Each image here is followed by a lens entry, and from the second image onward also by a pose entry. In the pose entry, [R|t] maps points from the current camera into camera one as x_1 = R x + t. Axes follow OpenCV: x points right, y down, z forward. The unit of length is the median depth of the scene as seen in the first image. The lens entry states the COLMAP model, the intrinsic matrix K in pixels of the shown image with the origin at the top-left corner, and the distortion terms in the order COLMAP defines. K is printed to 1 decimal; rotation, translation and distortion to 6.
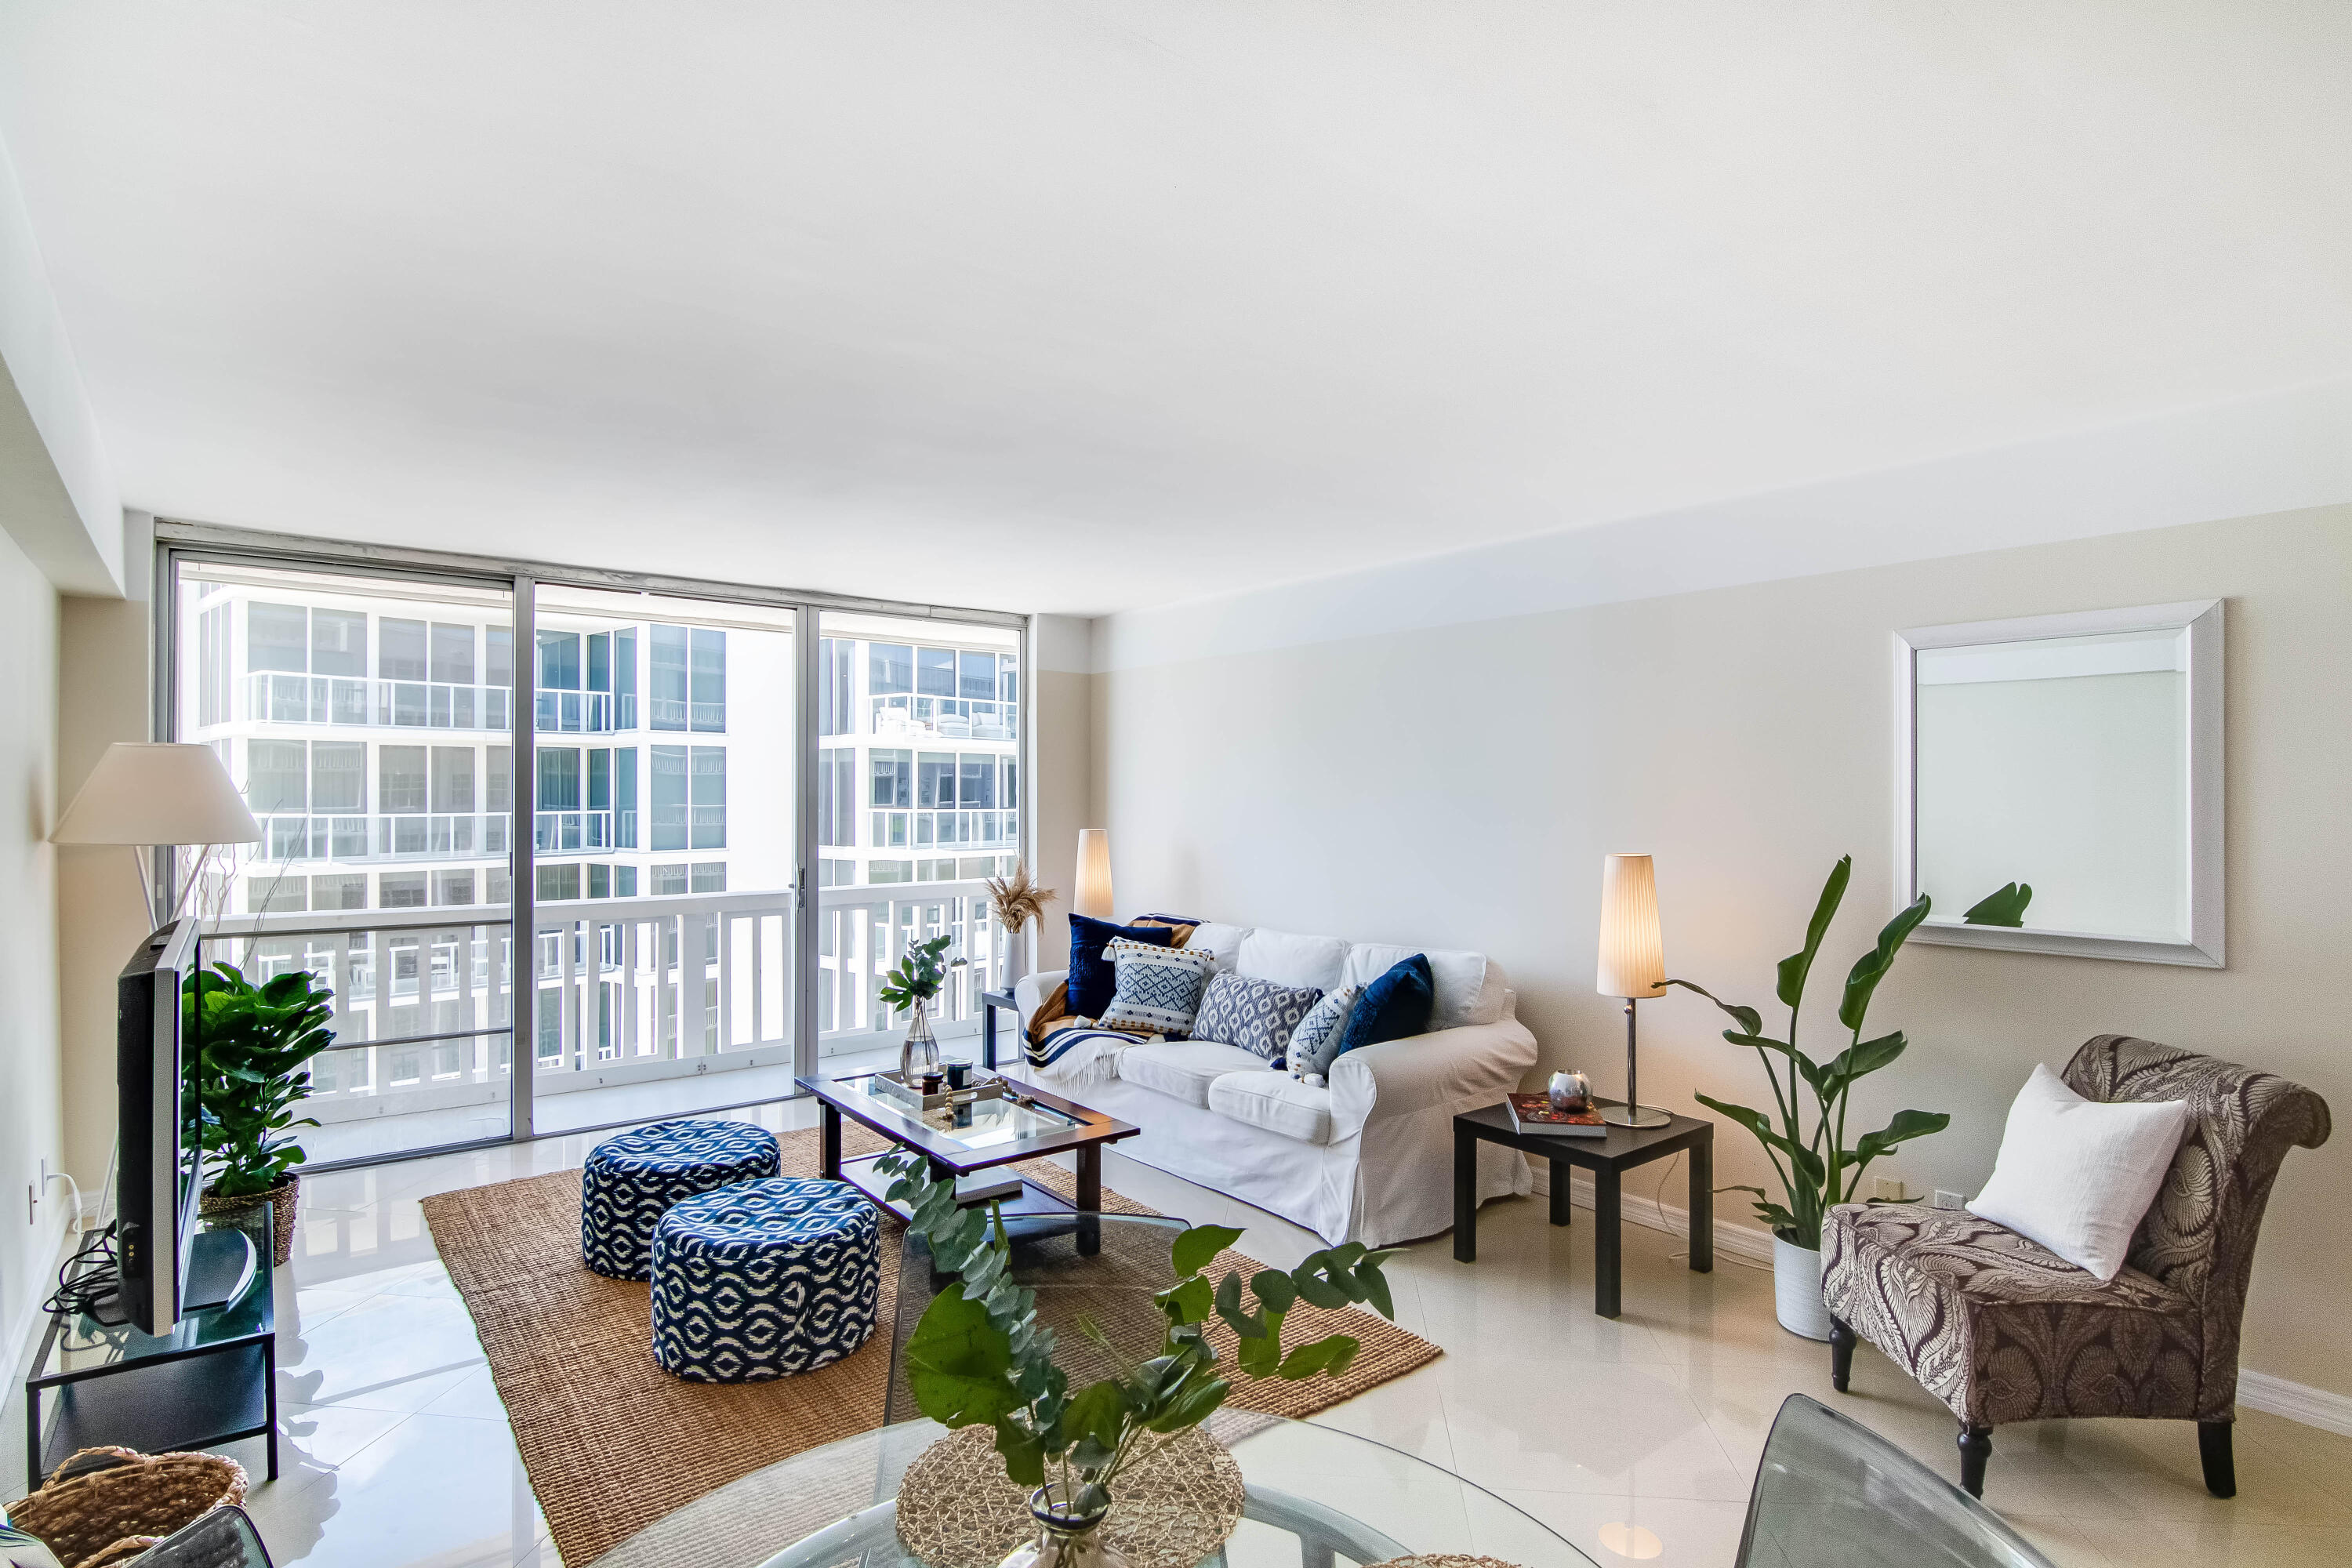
lens RADIAL K [[1212.8, 0, 1147.9], [0, 1212.8, 807.0], [0, 0, 1]] dist [-0.013733, -0.010908]
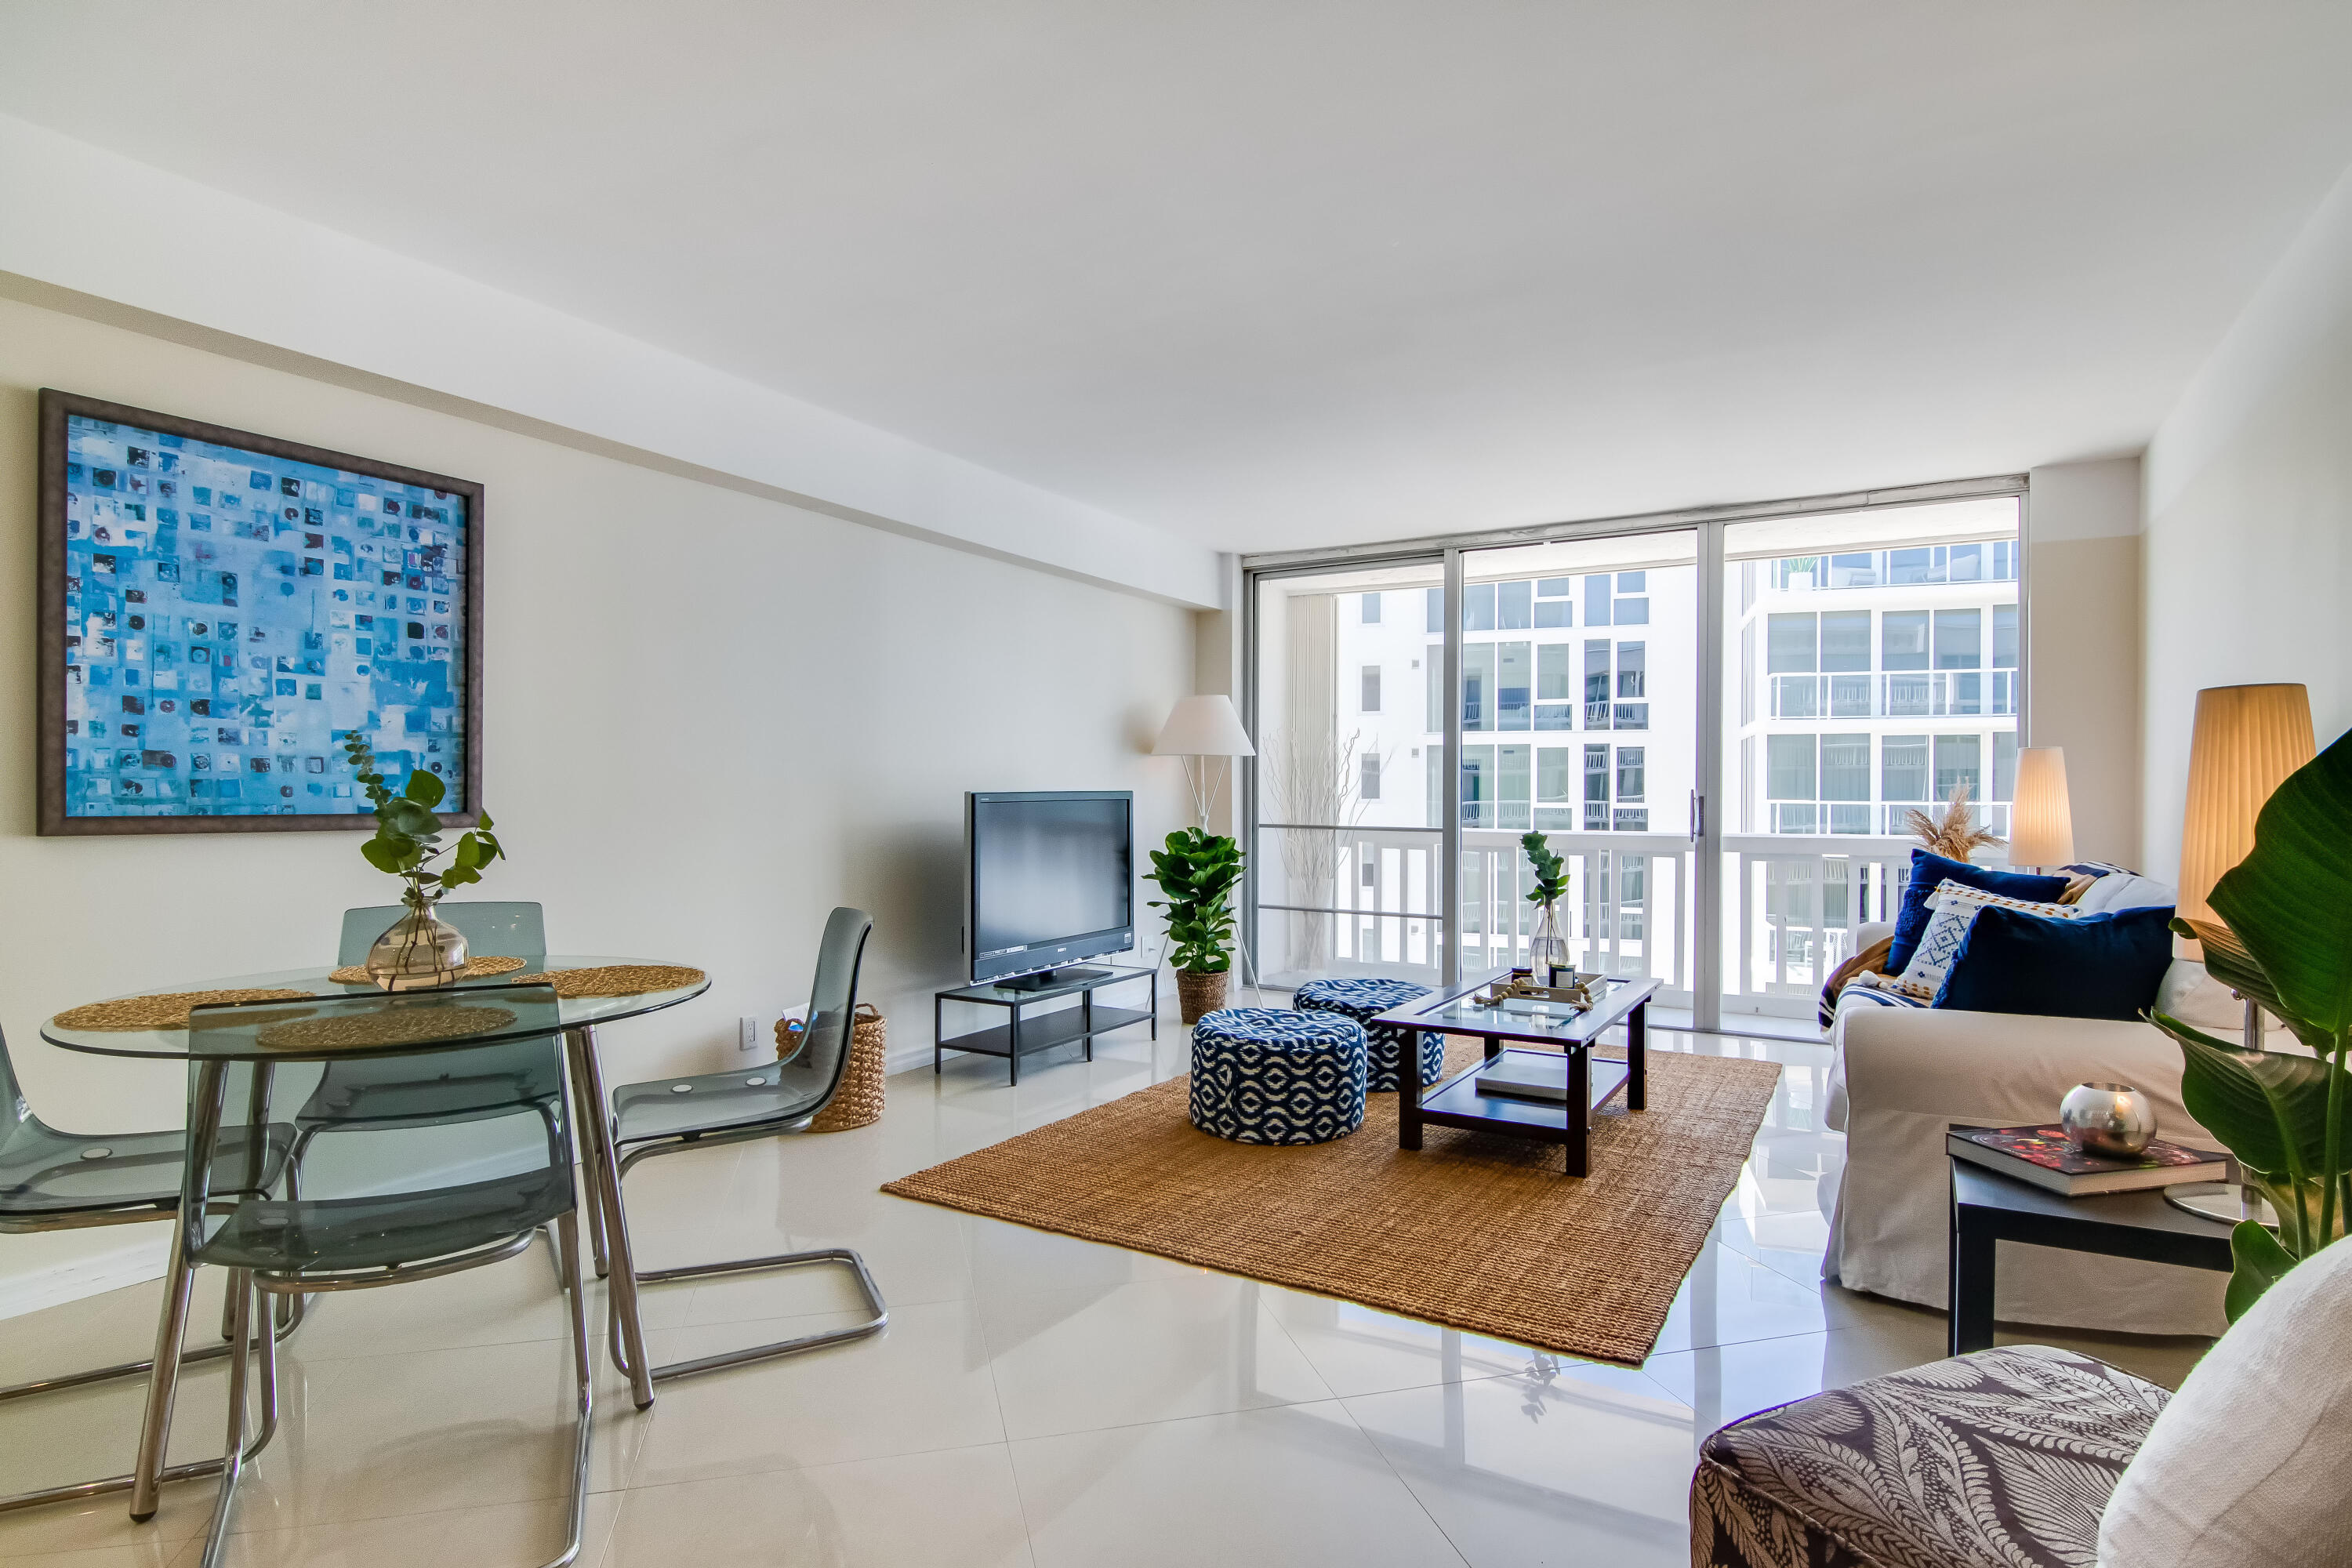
lens RADIAL K [[1212.8, 0, 1147.9], [0, 1212.8, 807.0], [0, 0, 1]] dist [-0.013733, -0.010908]
pose [[0.334989, 0.008736, -0.942181, 0.514024], [-0.016860, 0.999852, 0.003276, 0.069158], [0.942071, 0.014788, 0.335087, 0.286776]]
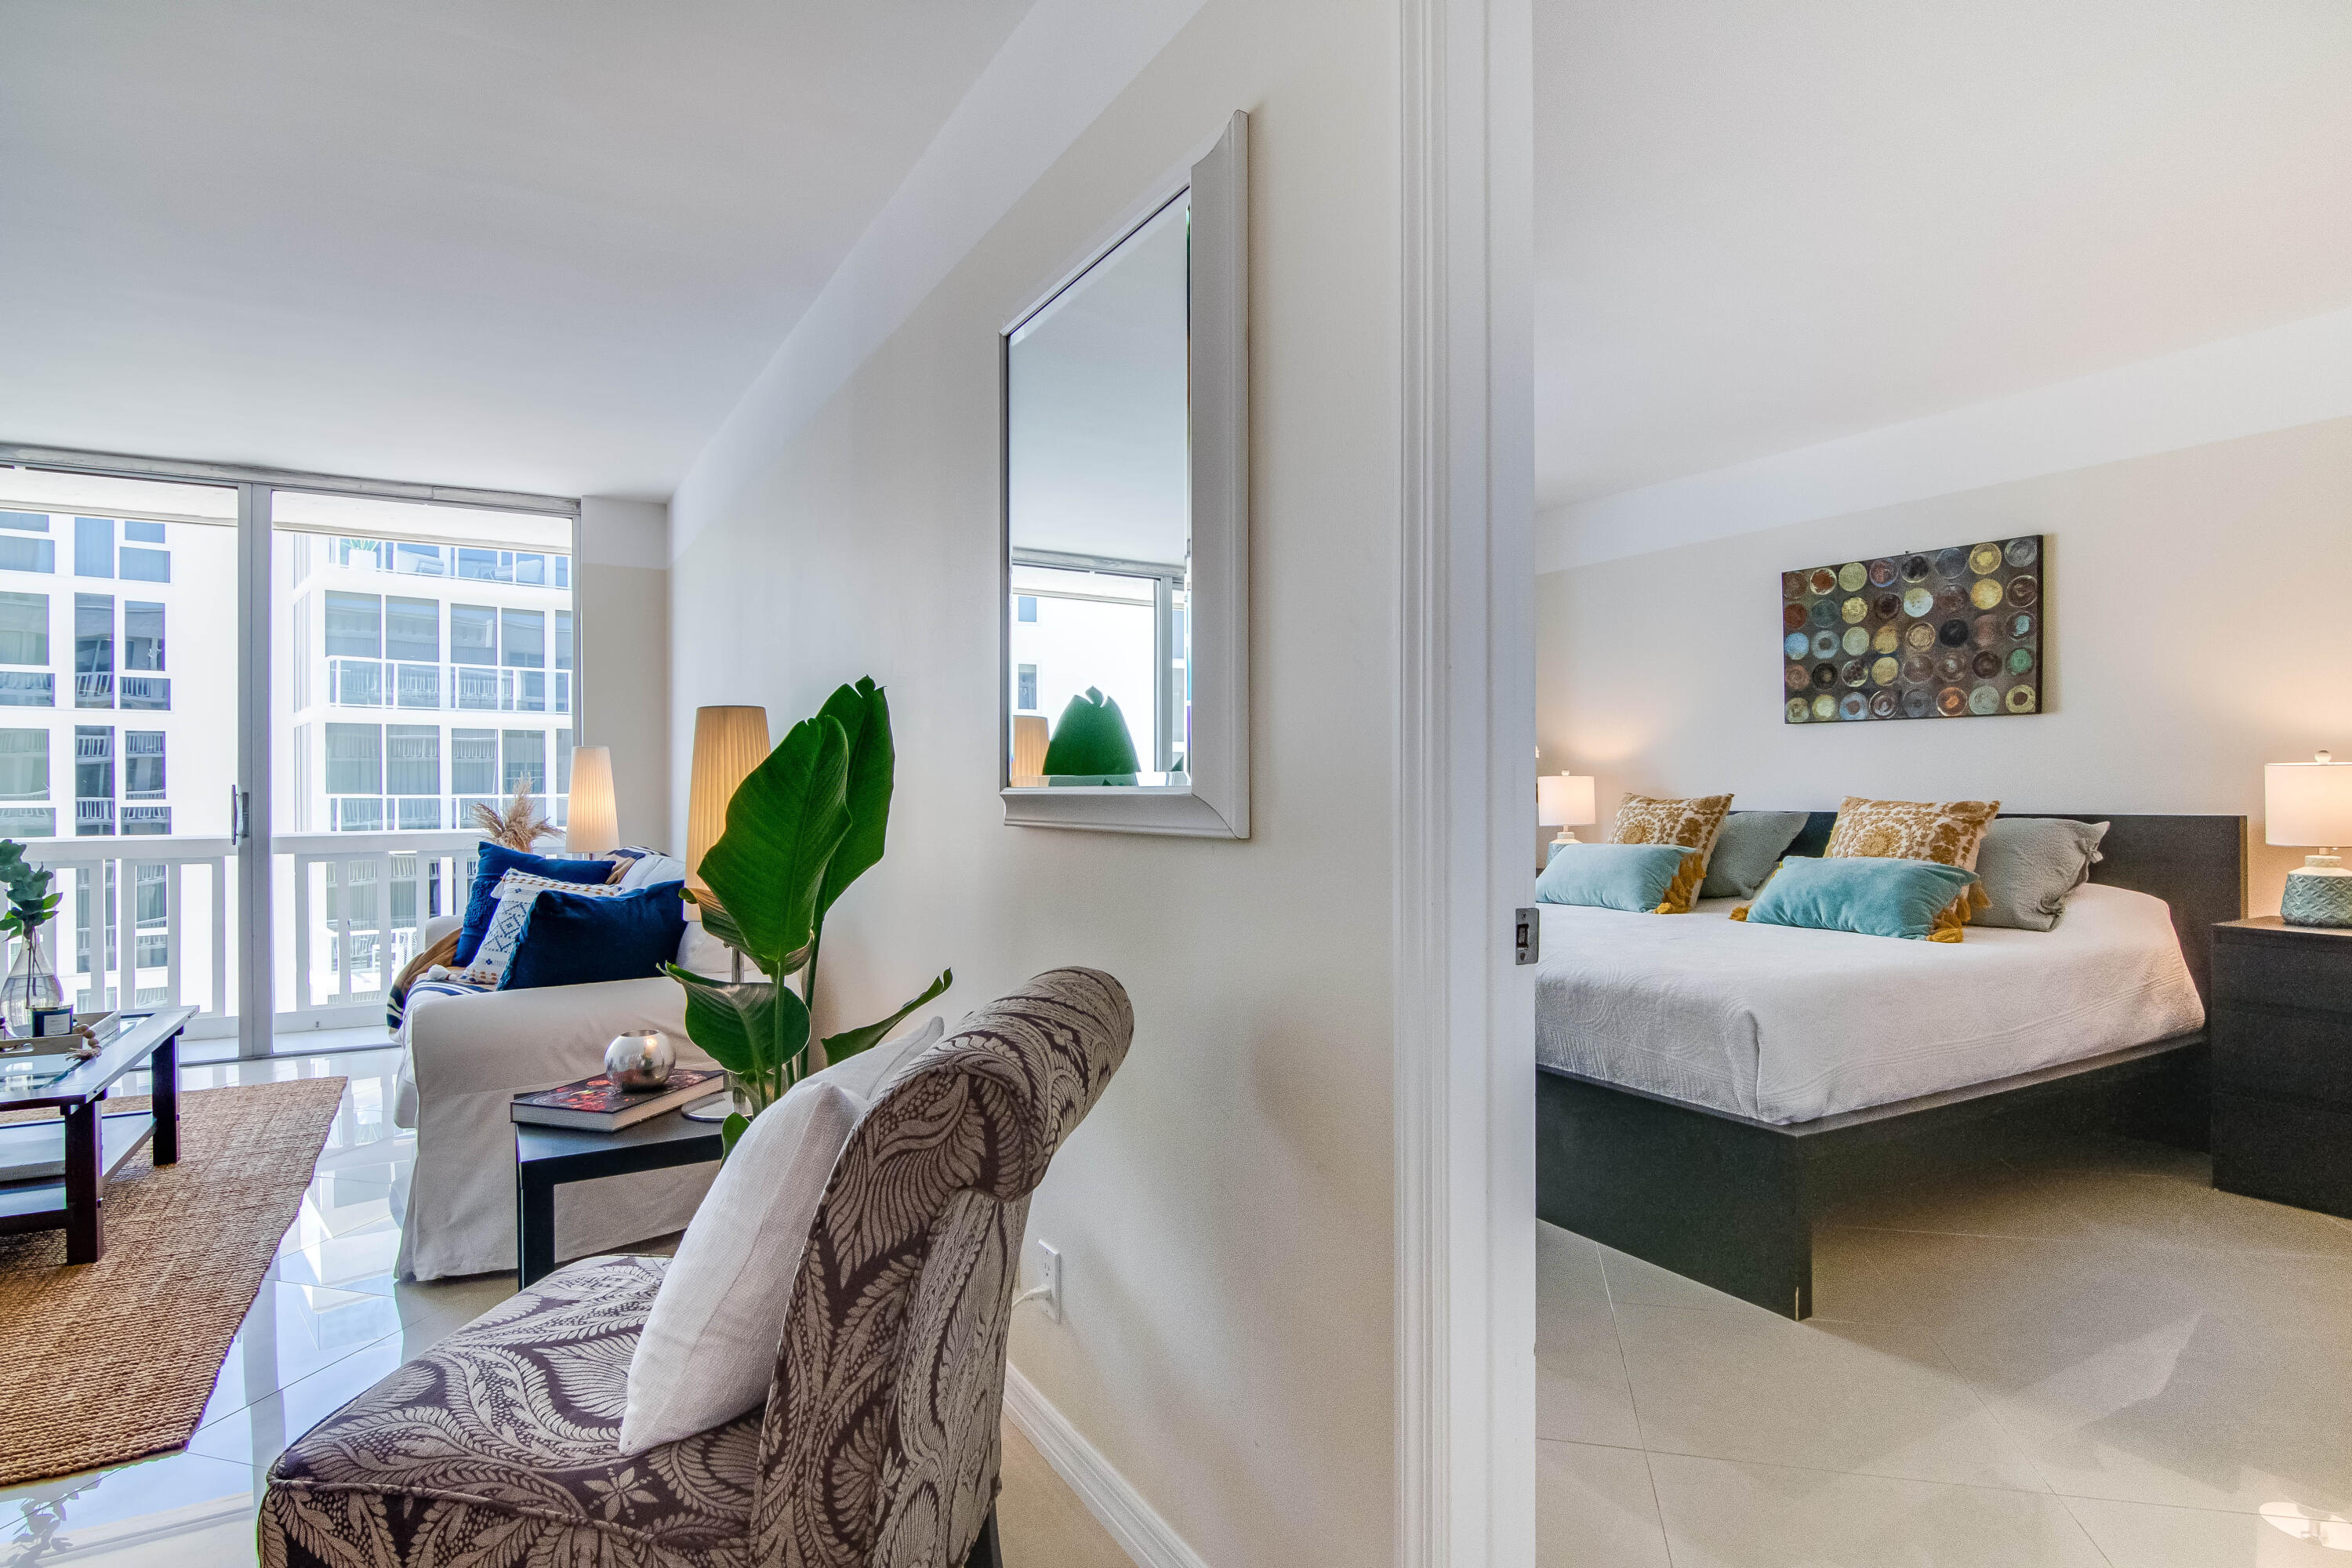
lens RADIAL K [[1241.2, 0, 1176.0], [0, 1241.2, 784.0], [0, 0, 1]] dist [0.002357, -0.012021]
pose [[0.988109, -0.006058, -0.153635, 0.535596], [0.003347, 0.999834, -0.017899, 0.068184], [0.153718, 0.017172, 0.987965, 0.263803]]
